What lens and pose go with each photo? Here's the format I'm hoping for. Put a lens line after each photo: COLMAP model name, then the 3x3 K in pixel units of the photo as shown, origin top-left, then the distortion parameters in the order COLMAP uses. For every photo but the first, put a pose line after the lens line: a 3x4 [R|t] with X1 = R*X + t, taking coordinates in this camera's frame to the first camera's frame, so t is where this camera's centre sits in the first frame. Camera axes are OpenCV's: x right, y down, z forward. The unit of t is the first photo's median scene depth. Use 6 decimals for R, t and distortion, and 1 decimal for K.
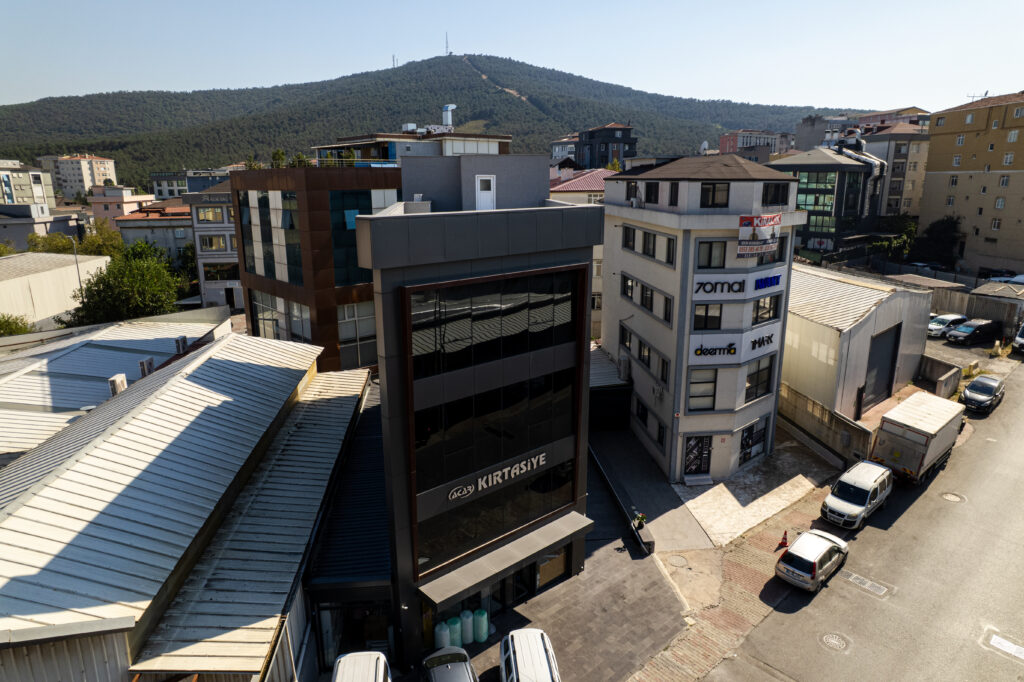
lens RADIAL K [[653.7, 0, 518.1], [0, 653.7, 345.1], [0, 0, 1]] dist [-0.057138, 0.043042]
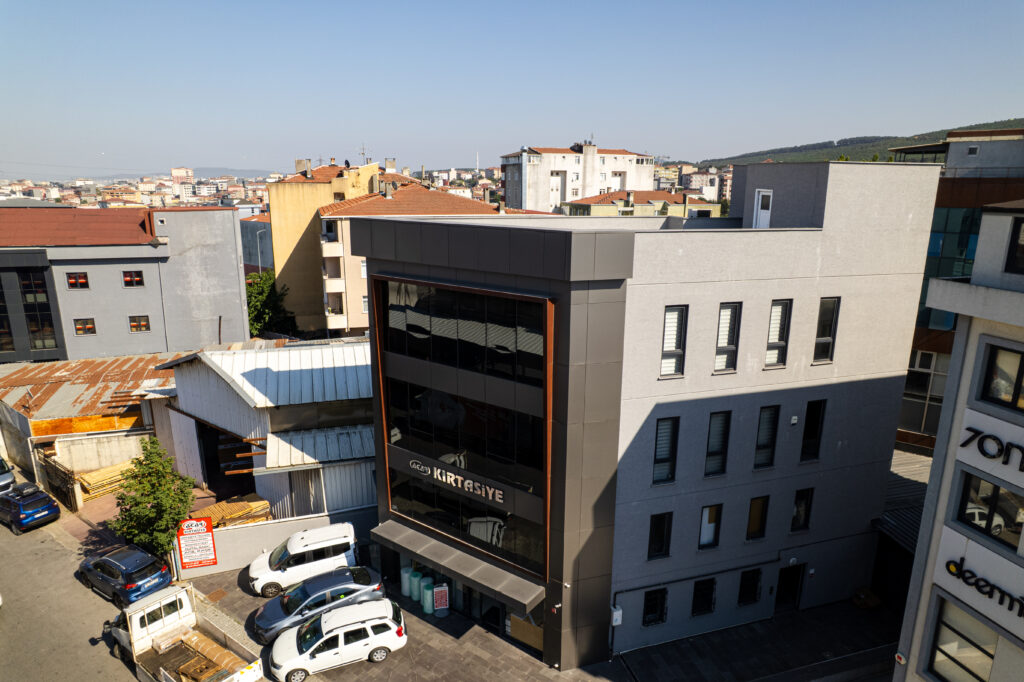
lens RADIAL K [[653.7, 0, 515.6], [0, 653.7, 341.2], [0, 0, 1]] dist [-0.057138, 0.043042]
pose [[0.184277, 0.245307, -0.951770, 0.642305], [-0.252986, 0.947565, 0.195241, -0.162375], [0.949758, 0.204806, 0.236673, 0.563538]]
